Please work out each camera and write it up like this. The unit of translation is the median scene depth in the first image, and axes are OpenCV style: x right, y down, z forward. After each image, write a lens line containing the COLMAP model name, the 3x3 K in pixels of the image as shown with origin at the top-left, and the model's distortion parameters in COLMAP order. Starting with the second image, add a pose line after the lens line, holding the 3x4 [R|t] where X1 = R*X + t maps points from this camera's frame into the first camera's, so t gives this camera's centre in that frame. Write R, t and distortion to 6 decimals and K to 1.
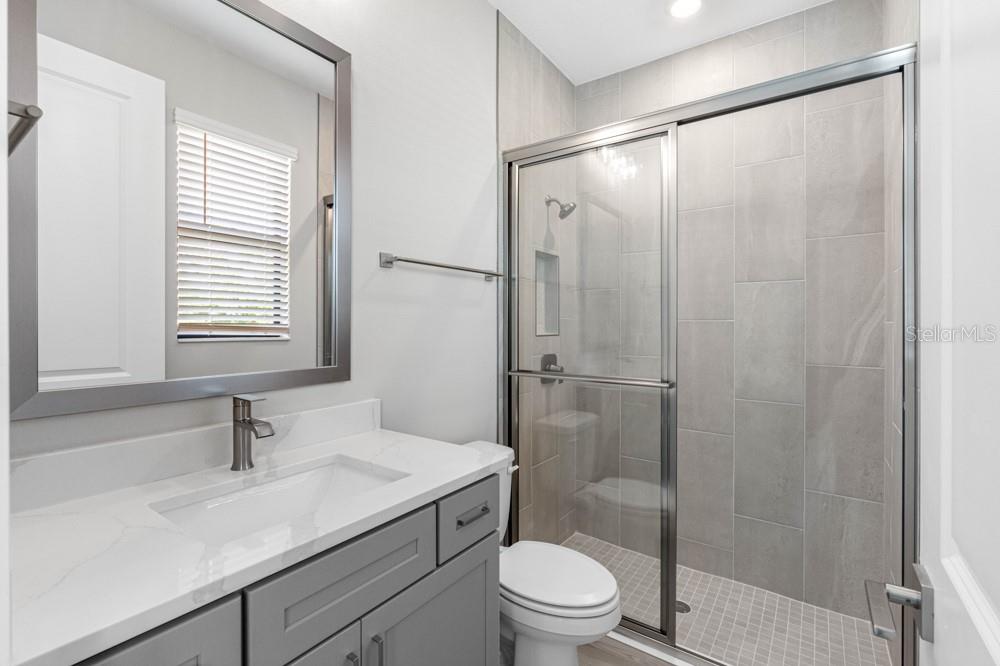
lens RADIAL K [[449.4, 0, 499.0], [0, 449.4, 328.2], [0, 0, 1]] dist [0.000713, -0.000366]
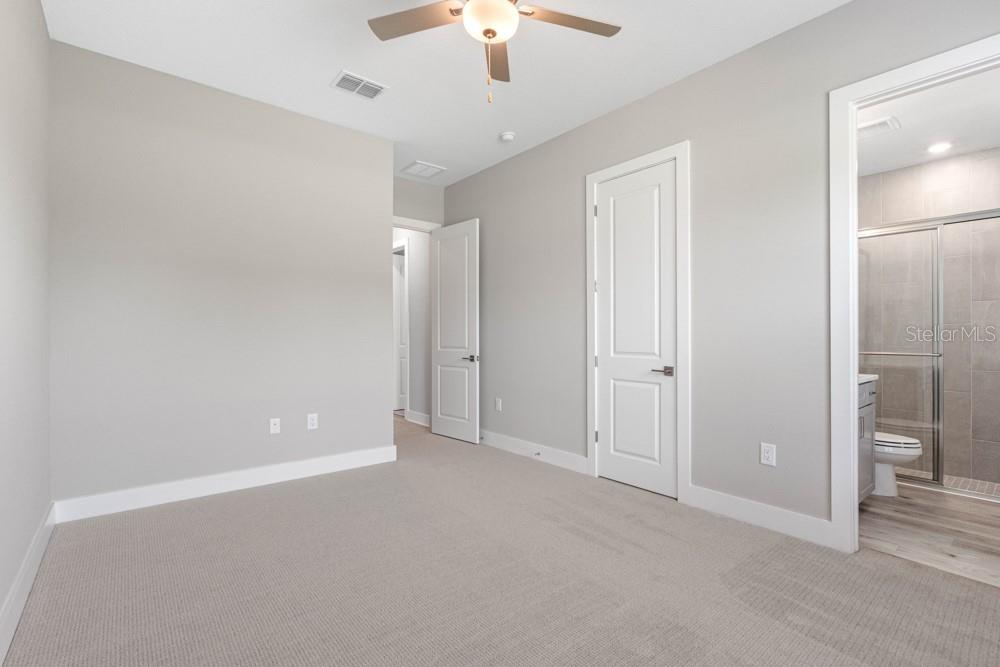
lens RADIAL K [[449.4, 0, 500.3], [0, 449.4, 335.1], [0, 0, 1]] dist [0.000713, -0.000366]
pose [[0.968332, -0.002797, -0.249652, -0.780638], [0.001604, 0.999986, -0.004984, 0.032869], [0.249662, 0.004425, 0.968323, -1.093421]]
